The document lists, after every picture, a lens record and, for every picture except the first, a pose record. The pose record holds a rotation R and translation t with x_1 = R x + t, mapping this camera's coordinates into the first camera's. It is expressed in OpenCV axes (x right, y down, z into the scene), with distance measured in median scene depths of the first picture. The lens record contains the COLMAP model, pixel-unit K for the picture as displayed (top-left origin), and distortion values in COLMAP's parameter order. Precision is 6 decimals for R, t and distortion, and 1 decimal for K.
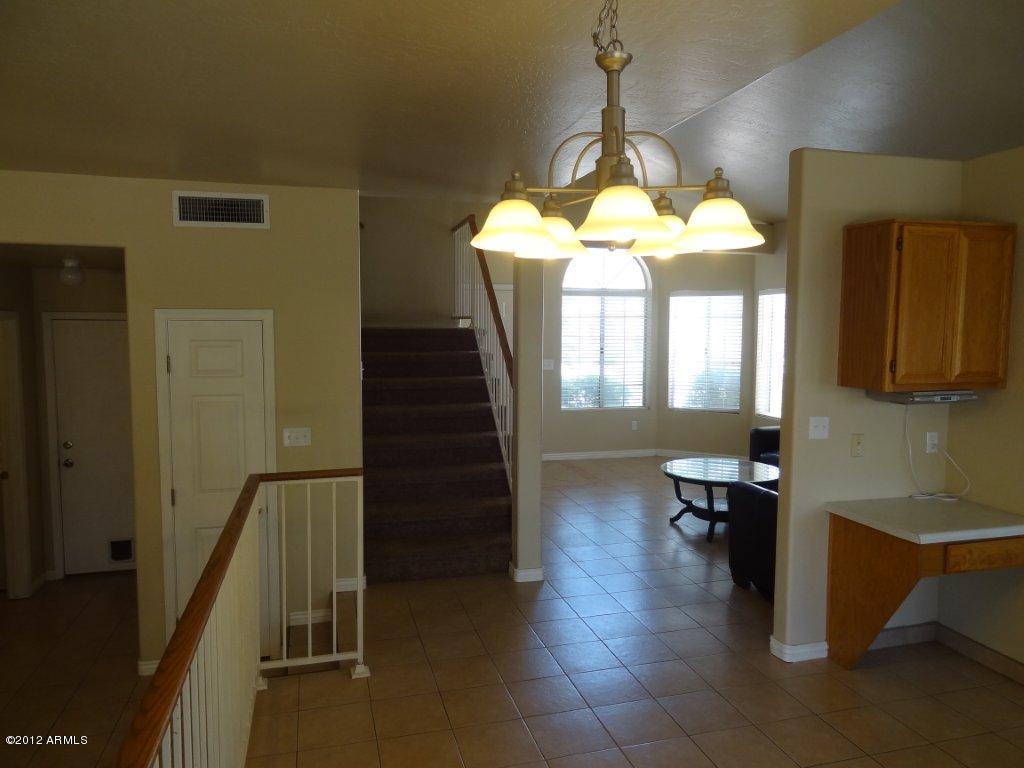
lens RADIAL K [[724.4, 0, 512.0], [0, 724.4, 384.0], [0, 0, 1]] dist [0.000459, -0.001543]
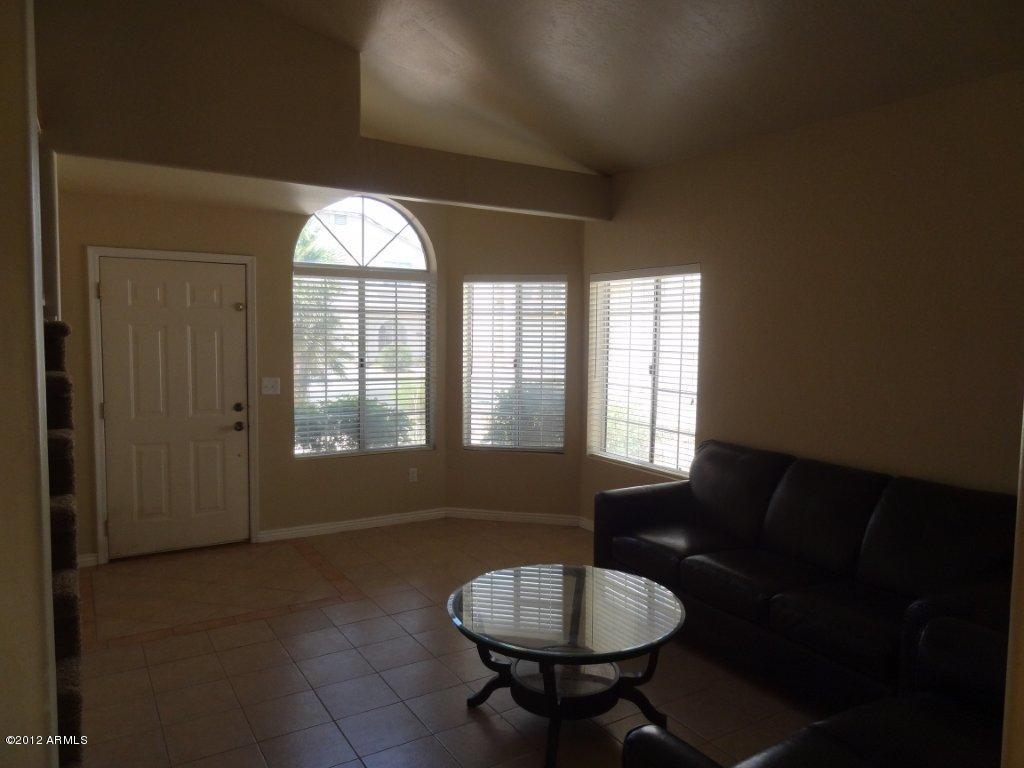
lens RADIAL K [[724.4, 0, 512.0], [0, 724.4, 384.0], [0, 0, 1]] dist [0.000459, -0.001543]
pose [[0.961189, -0.012746, 0.275595, 0.075091], [0.013930, 0.999900, -0.002341, -0.023876], [-0.275538, 0.006089, 0.961271, 0.341537]]
